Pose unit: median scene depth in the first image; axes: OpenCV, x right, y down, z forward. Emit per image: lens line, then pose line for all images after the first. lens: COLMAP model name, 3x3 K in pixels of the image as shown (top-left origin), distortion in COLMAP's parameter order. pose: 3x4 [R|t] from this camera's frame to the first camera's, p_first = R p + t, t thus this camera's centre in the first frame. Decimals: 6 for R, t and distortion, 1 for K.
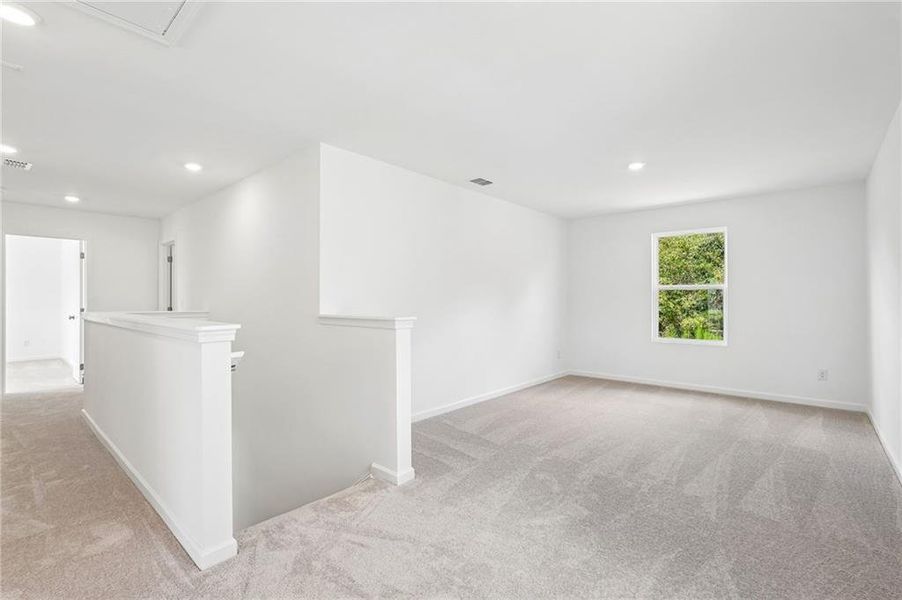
lens RADIAL K [[408.2, 0, 451.4], [0, 408.2, 300.8], [0, 0, 1]] dist [-0.009064, 0.006932]
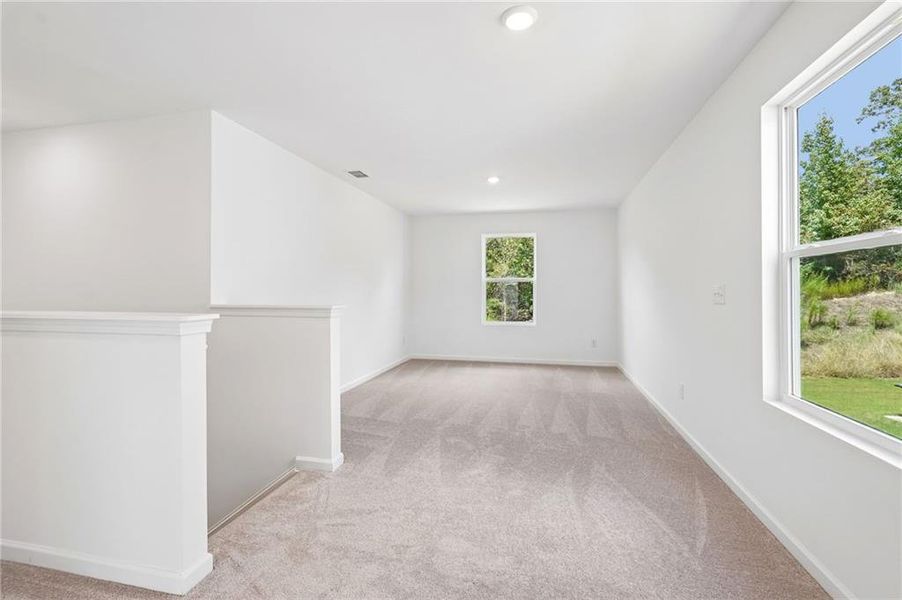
lens RADIAL K [[413.8, 0, 446.7], [0, 413.8, 290.3], [0, 0, 1]] dist [-0.003958, 0.000271]
pose [[0.881518, 0.002504, 0.472143, -0.273061], [-0.001594, 0.999996, -0.002329, 0.003363], [-0.472147, 0.001300, 0.881519, -0.027814]]
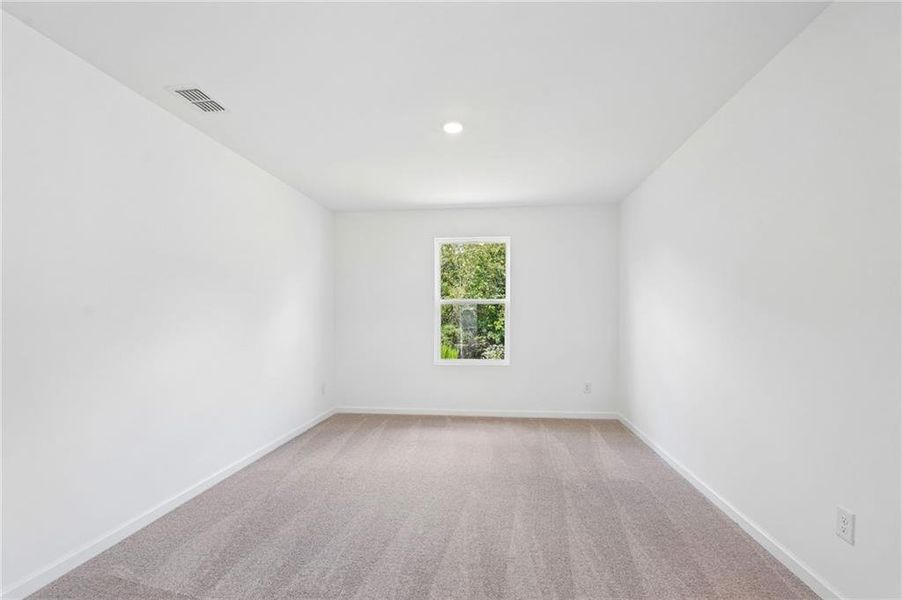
lens RADIAL K [[416.2, 0, 452.5], [0, 416.2, 318.3], [0, 0, 1]] dist [-0.000610, 0.000188]
pose [[0.817390, -0.004214, 0.576070, 0.032273], [0.002309, 0.999989, 0.004039, -0.000325], [-0.576081, -0.001971, 0.817390, 0.428032]]
